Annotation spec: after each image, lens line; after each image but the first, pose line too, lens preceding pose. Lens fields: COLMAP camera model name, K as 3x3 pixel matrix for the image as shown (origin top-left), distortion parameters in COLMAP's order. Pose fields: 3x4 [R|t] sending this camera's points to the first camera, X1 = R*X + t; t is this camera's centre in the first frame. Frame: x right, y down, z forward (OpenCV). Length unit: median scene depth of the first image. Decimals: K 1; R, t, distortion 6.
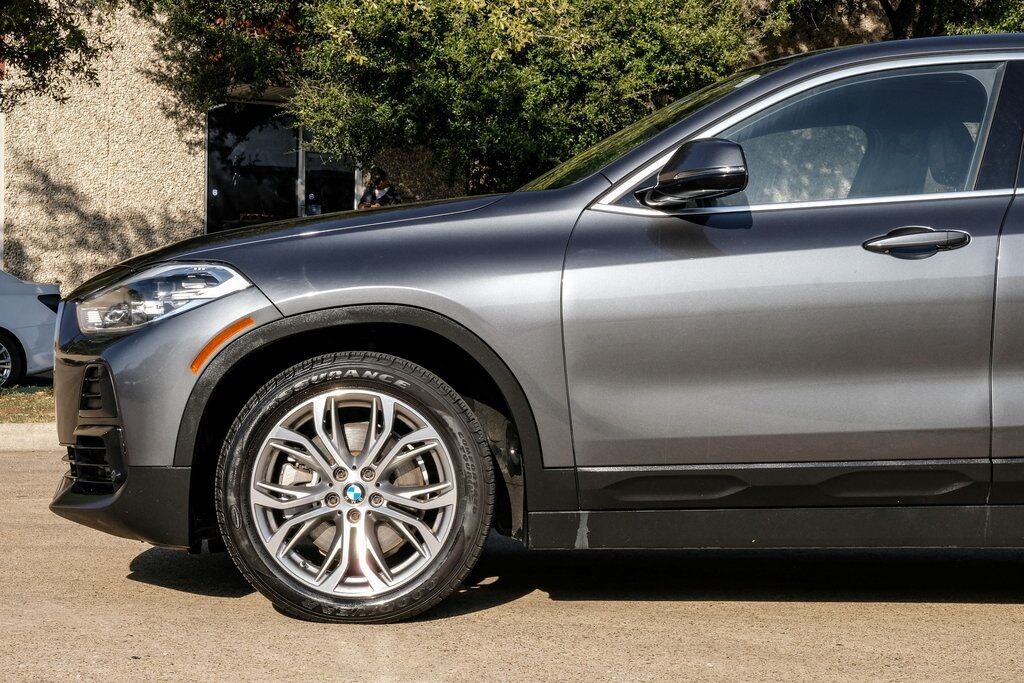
lens RADIAL K [[1989.9, 0, 513.0], [0, 1989.9, 338.1], [0, 0, 1]] dist [0.031436, 0.000000]
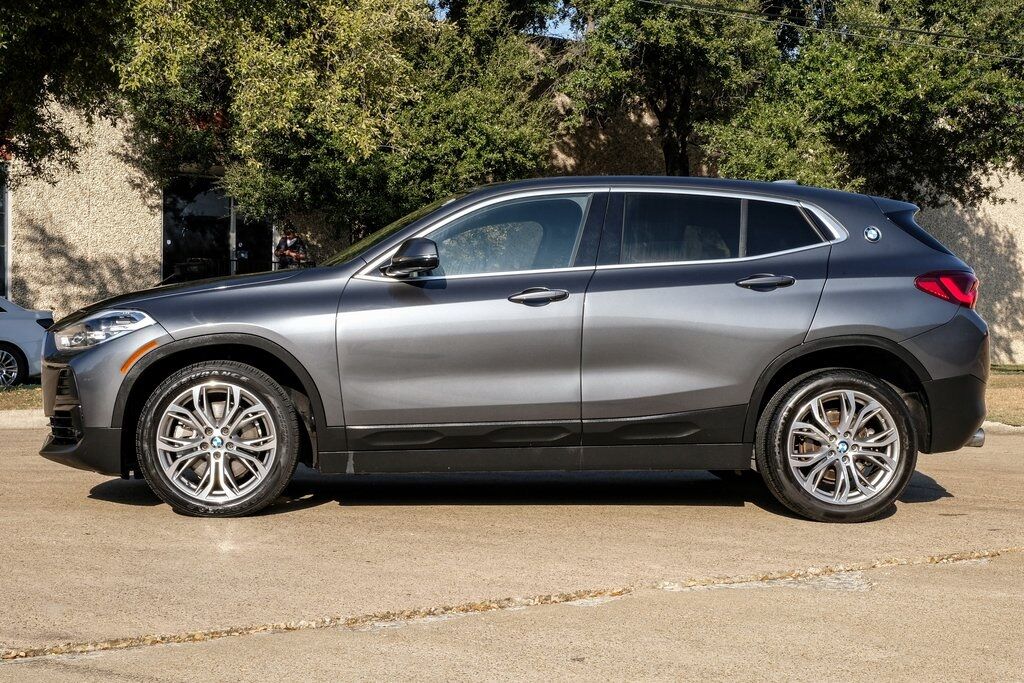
lens RADIAL K [[1584.4, 0, 510.4], [0, 1584.4, 347.4], [0, 0, 1]] dist [0.029358, 0.000000]
pose [[0.998557, -0.004509, 0.053512, 0.099863], [0.004447, 0.999989, 0.001278, -0.005164], [-0.053517, -0.001038, 0.998566, -0.385868]]
